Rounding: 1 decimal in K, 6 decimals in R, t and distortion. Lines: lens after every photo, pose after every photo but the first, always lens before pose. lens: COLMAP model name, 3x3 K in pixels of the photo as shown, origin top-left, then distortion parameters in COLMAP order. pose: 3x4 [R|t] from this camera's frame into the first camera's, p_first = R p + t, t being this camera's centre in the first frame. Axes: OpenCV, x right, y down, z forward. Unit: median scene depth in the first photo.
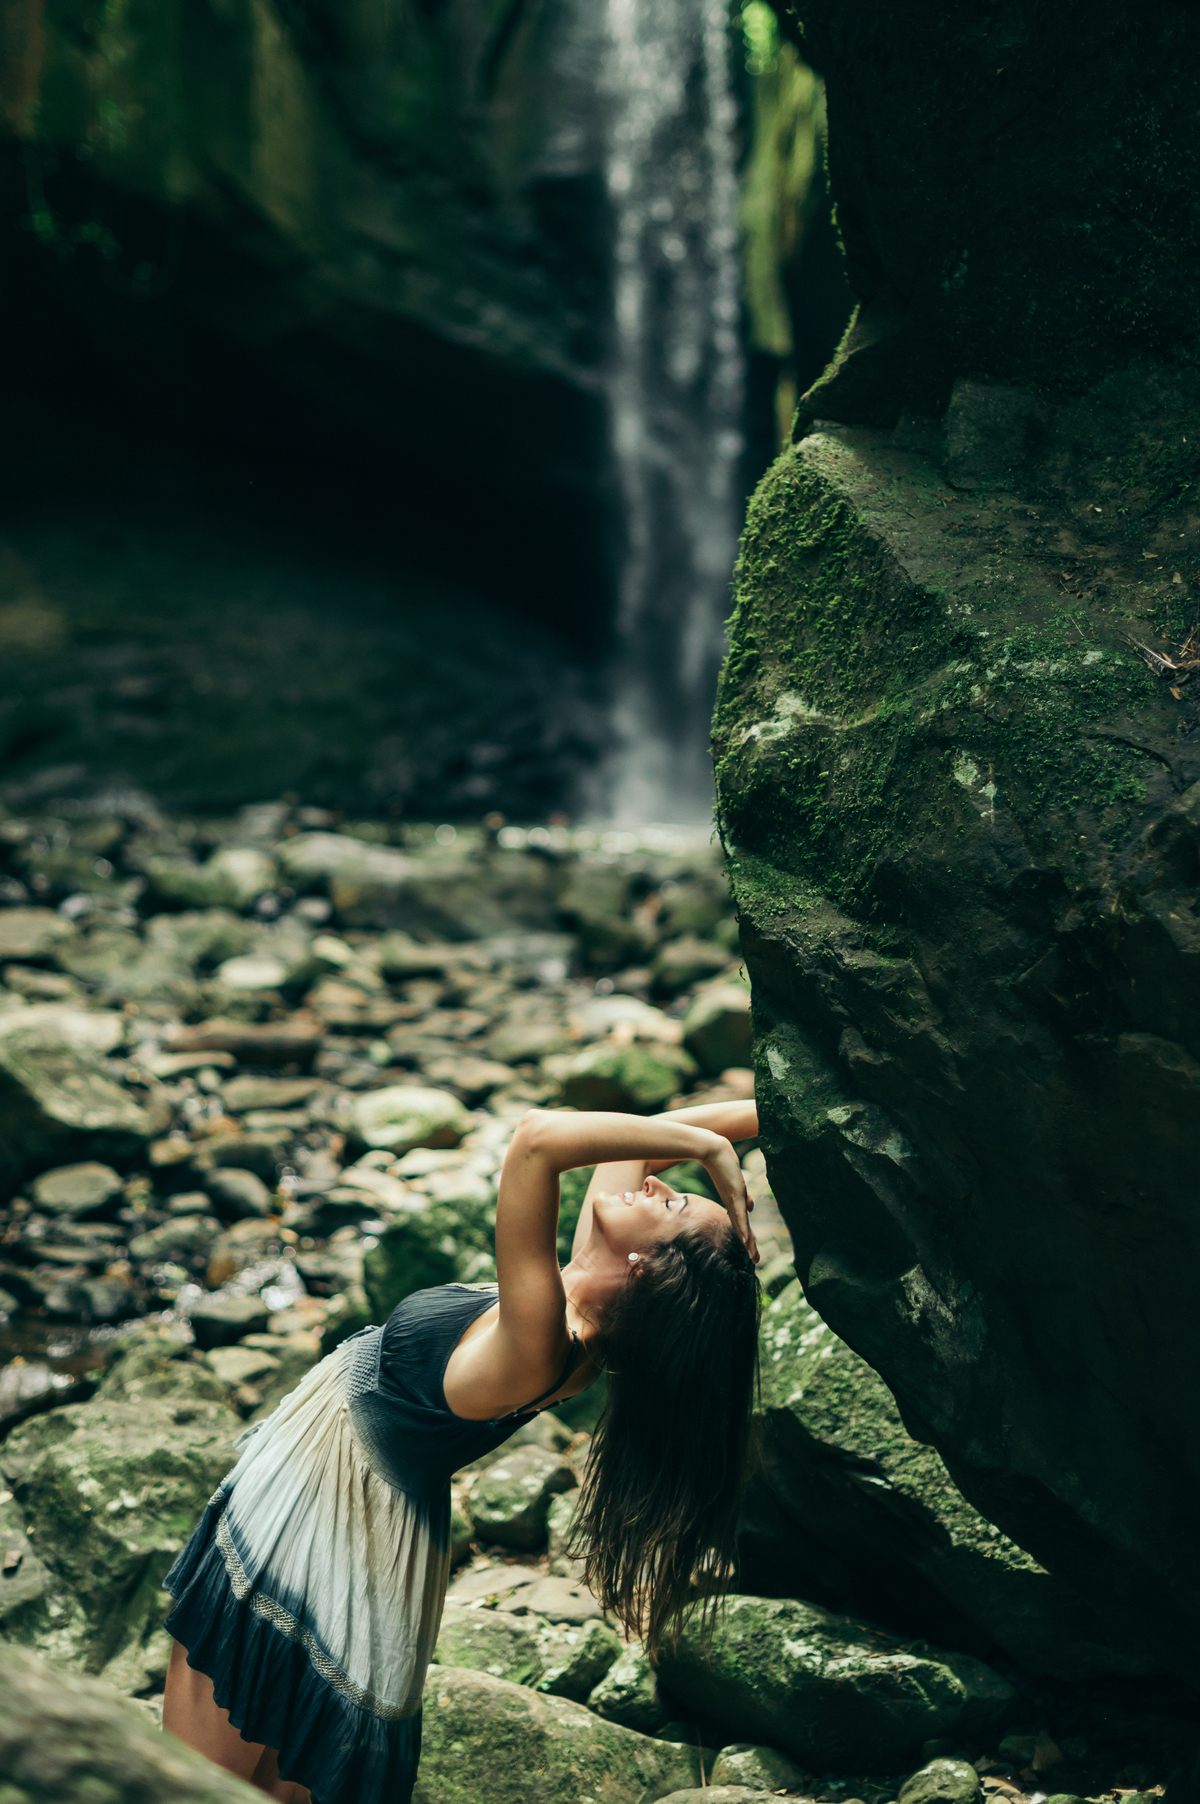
lens RADIAL K [[2937.2, 0, 600.0], [0, 2937.2, 902.0], [0, 0, 1]] dist [0.021600, -0.040815]
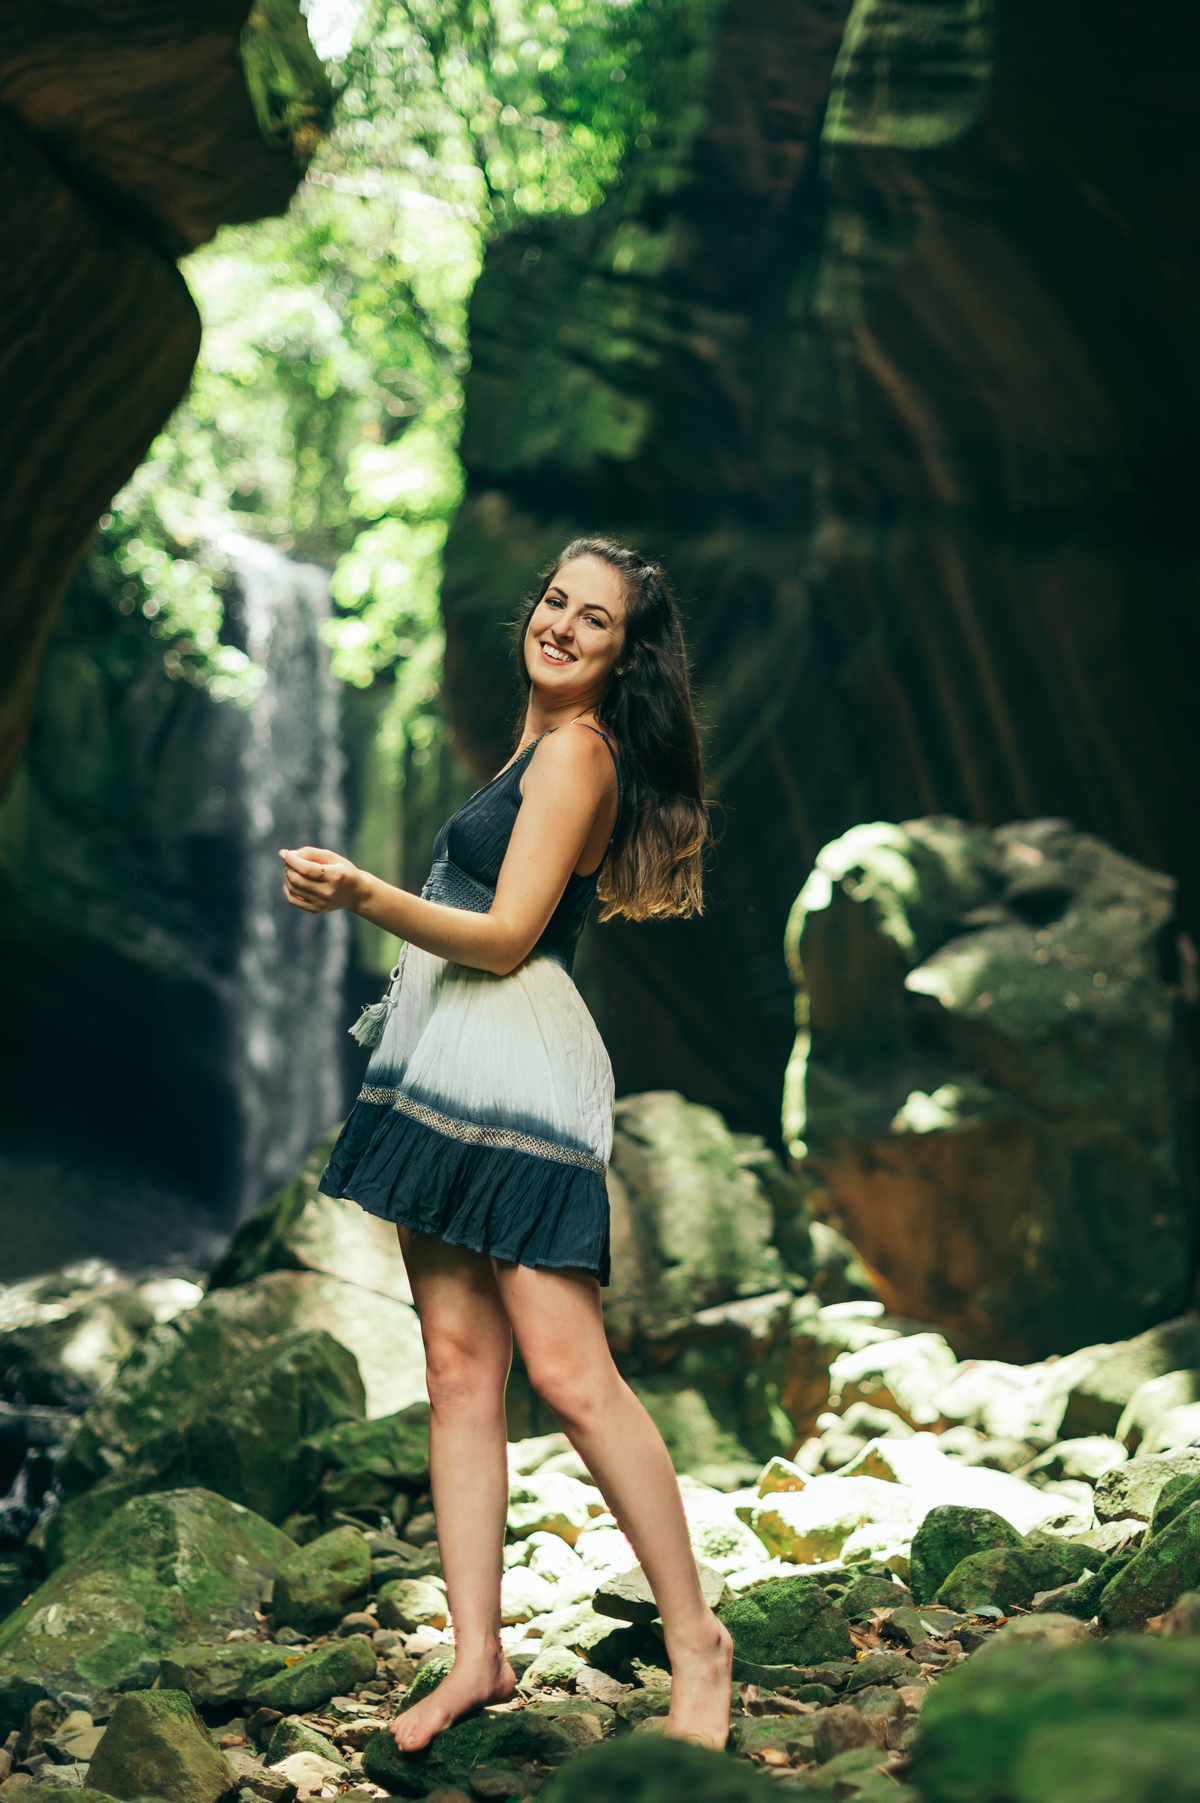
lens RADIAL K [[2935.5, 0, 600.0], [0, 2935.5, 901.5], [0, 0, 1]] dist [0.021600, -0.040815]
pose [[0.982895, 0.044444, 0.178725, -0.356725], [-0.007856, 0.979679, -0.200418, 0.208786], [-0.184000, 0.195586, 0.963270, -1.371779]]
